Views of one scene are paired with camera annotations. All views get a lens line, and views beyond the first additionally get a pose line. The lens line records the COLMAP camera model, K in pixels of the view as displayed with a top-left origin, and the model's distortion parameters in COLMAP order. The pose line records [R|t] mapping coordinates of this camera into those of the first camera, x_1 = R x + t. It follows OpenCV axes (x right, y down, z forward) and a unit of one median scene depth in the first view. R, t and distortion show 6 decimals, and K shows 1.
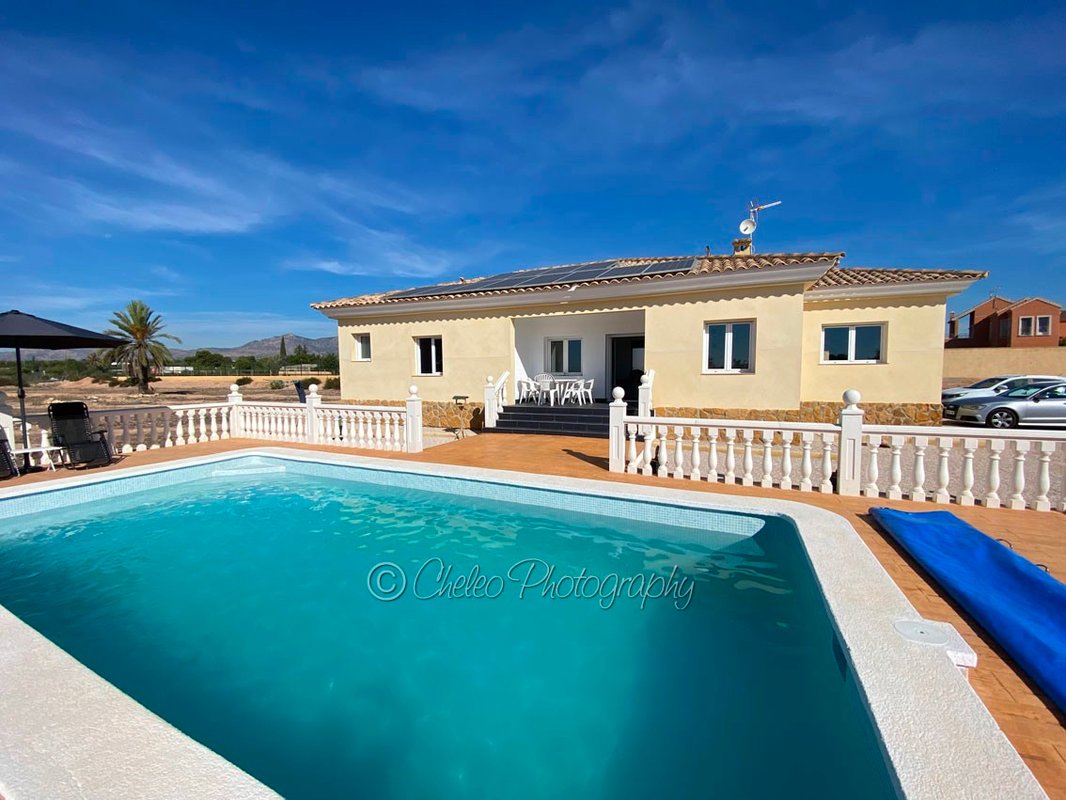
lens RADIAL K [[431.1, 0, 531.3], [0, 431.1, 402.1], [0, 0, 1]] dist [0.026117, -0.023088]
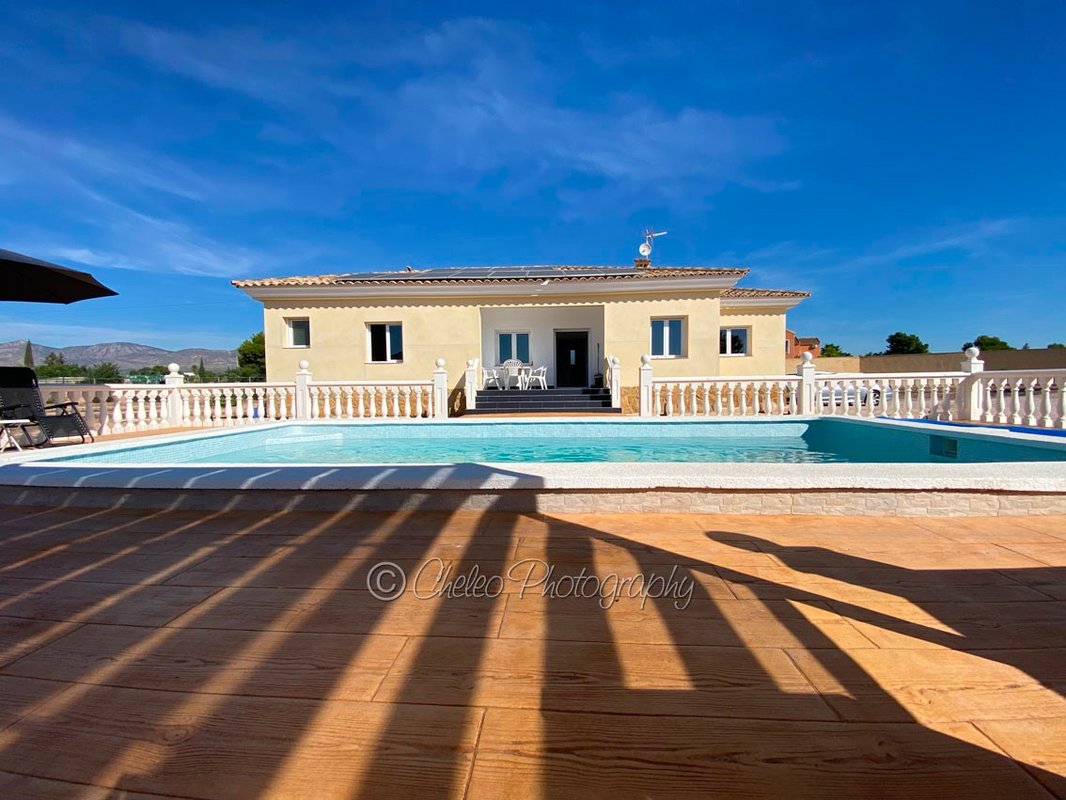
lens RADIAL K [[428.7, 0, 531.1], [0, 428.7, 407.7], [0, 0, 1]] dist [0.041507, -0.032631]
pose [[0.931778, -0.022626, 0.362324, -0.320074], [0.031620, 0.999321, -0.018913, 0.075343], [-0.361650, 0.029080, 0.931860, -0.021924]]
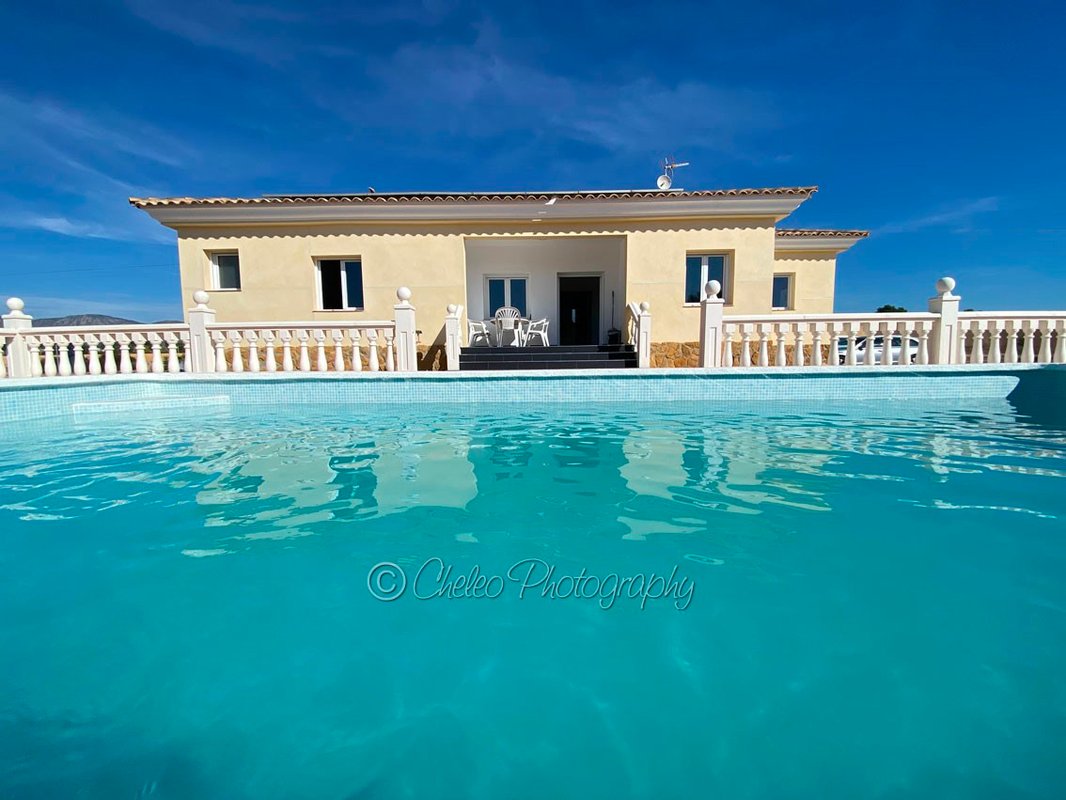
lens RADIAL K [[433.0, 0, 533.0], [0, 433.0, 400.0], [0, 0, 1]] dist [0.011992, -0.017839]
pose [[0.919939, -0.039015, 0.390116, -0.257622], [0.032377, 0.999198, 0.023580, 0.094325], [-0.390723, -0.009061, 0.920464, 0.205088]]
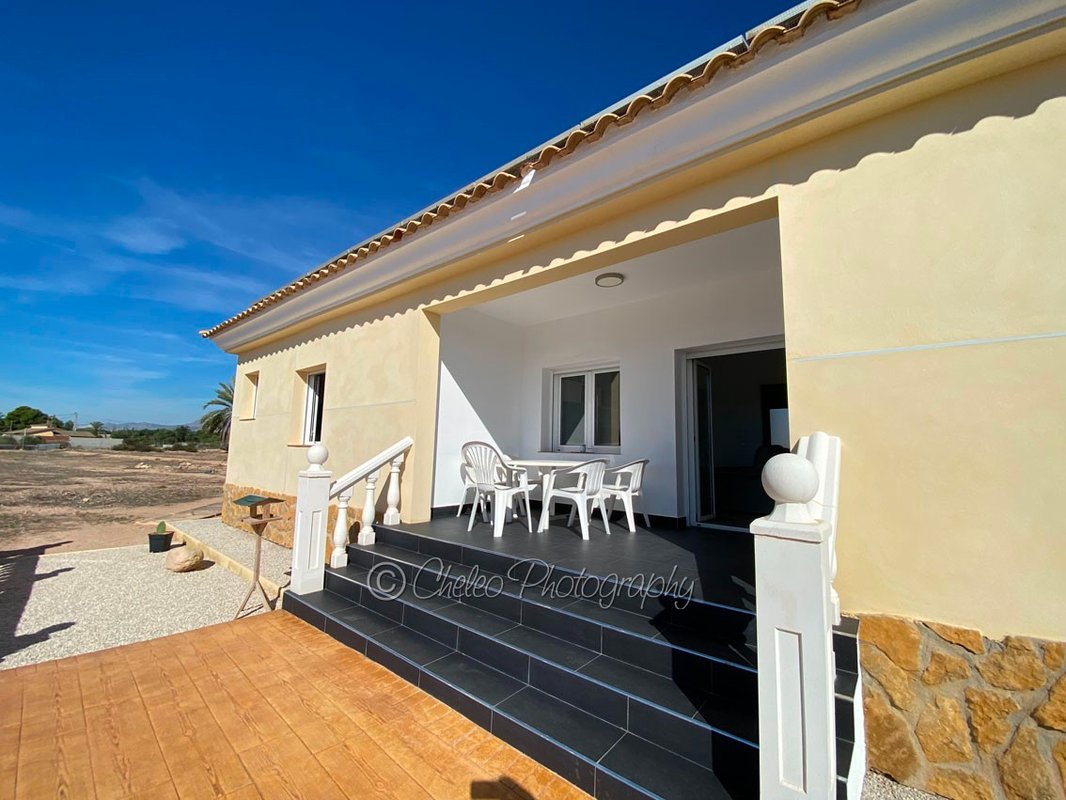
lens RADIAL K [[431.1, 0, 531.3], [0, 431.1, 402.1], [0, 0, 1]] dist [0.026117, -0.023088]
pose [[0.959880, -0.008891, -0.280270, 0.172164], [-0.041355, 0.984079, -0.172853, -0.038218], [0.277345, 0.177509, 0.944230, 0.653309]]
